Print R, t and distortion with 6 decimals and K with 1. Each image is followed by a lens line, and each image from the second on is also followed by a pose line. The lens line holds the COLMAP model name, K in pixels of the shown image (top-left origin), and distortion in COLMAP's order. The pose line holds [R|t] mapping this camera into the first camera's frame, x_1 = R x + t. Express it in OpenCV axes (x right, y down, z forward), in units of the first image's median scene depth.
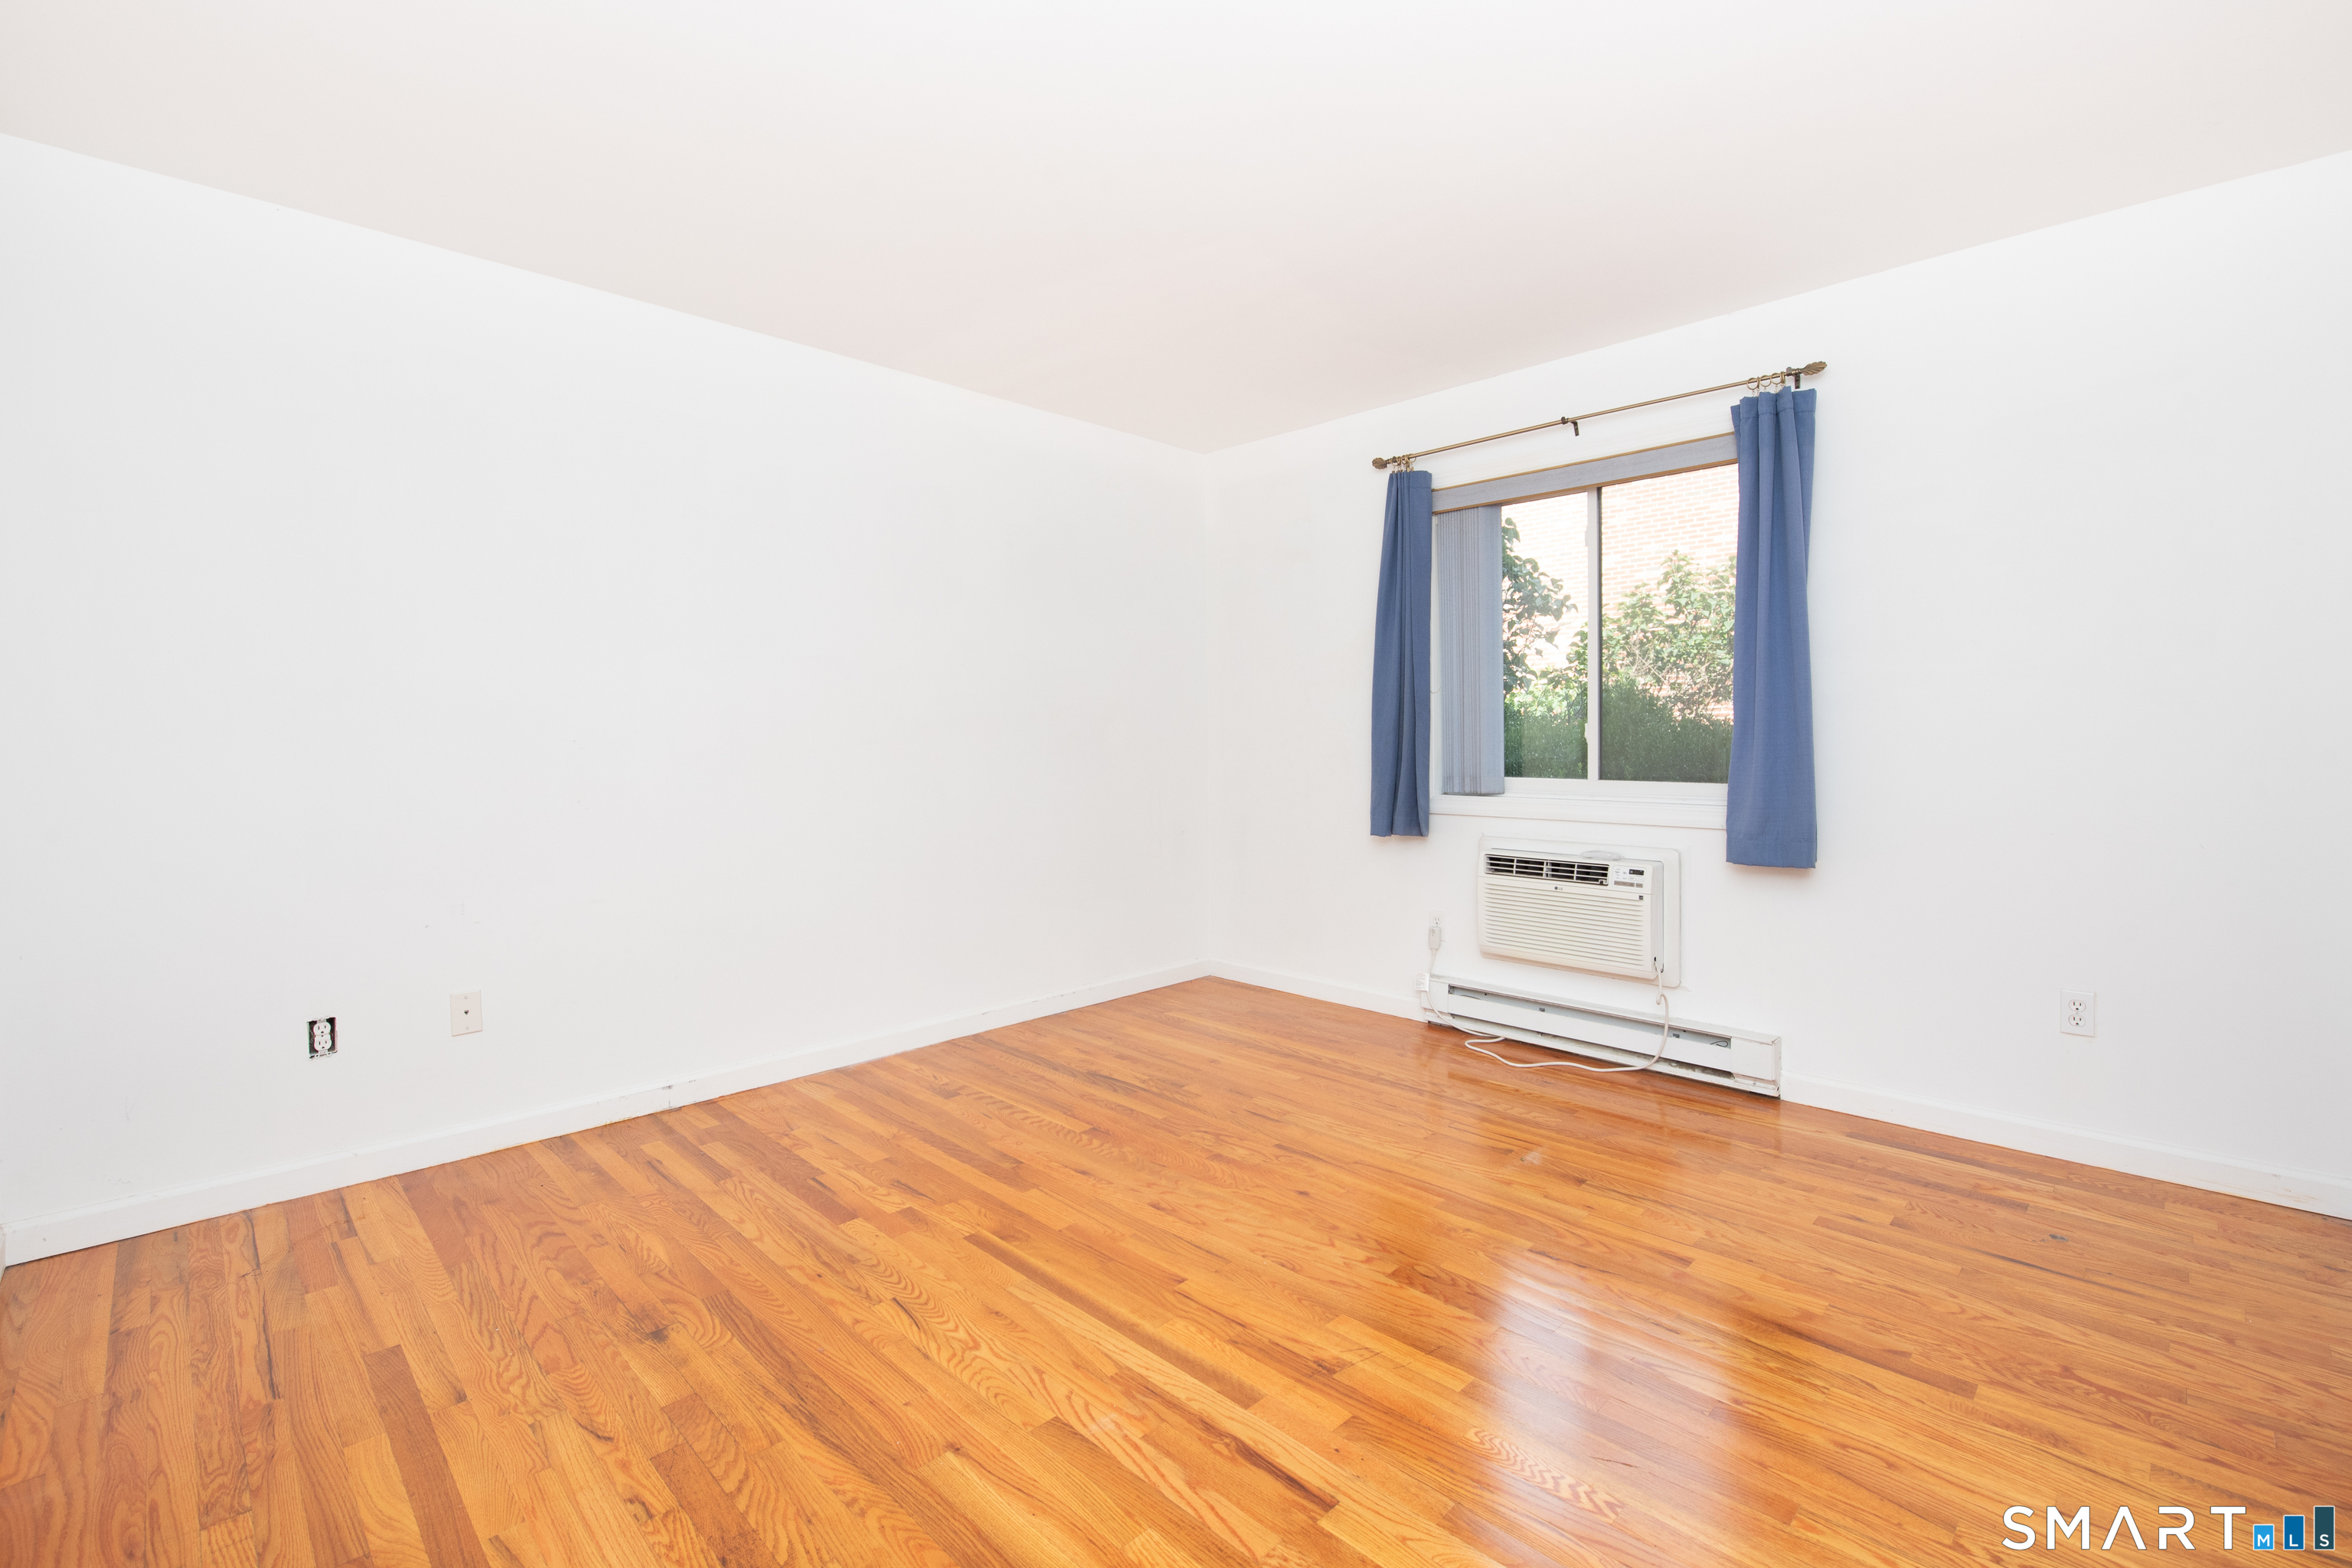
lens RADIAL K [[1005.0, 0, 1120.4], [0, 1005.0, 739.3], [0, 0, 1]] dist [-0.011661, -0.000896]
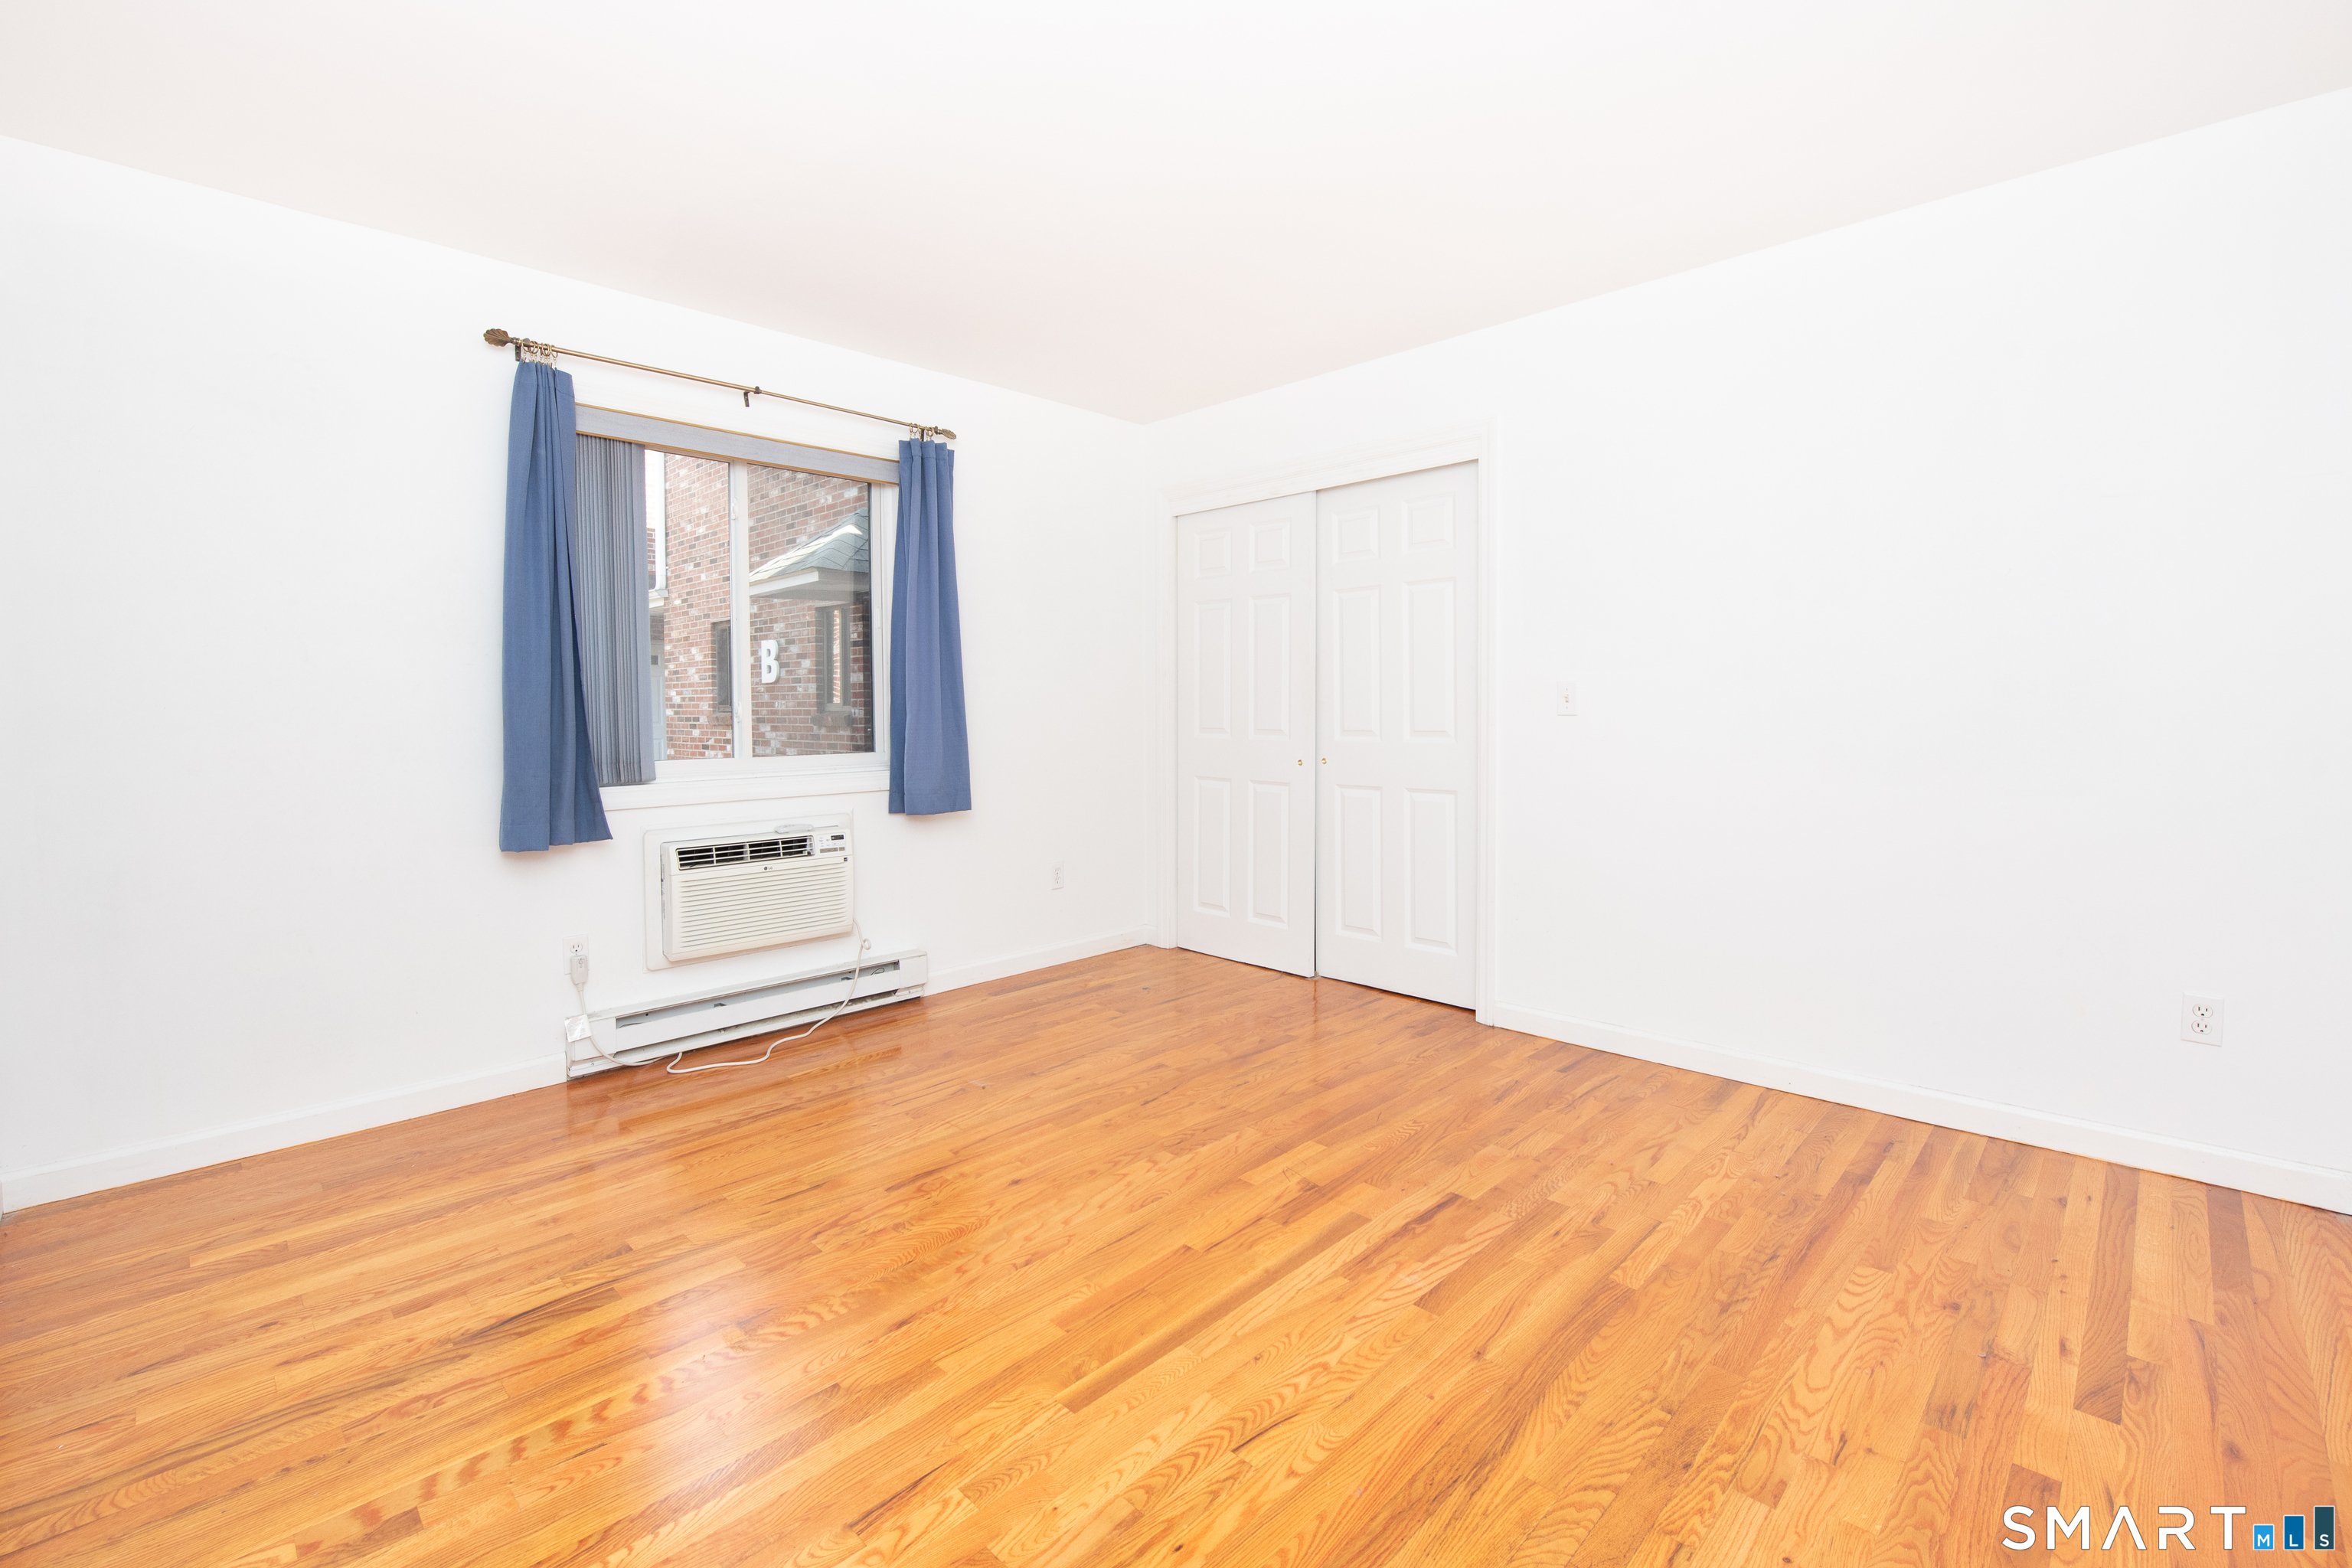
lens RADIAL K [[938.8, 0, 1285.7], [0, 938.8, 723.9], [0, 0, 1]] dist [-0.010906, -0.000358]
pose [[-0.044069, -0.014395, 0.998925, -0.652737], [0.012345, 0.999812, 0.014952, 0.000221], [-0.998952, 0.012991, -0.043883, 0.696203]]
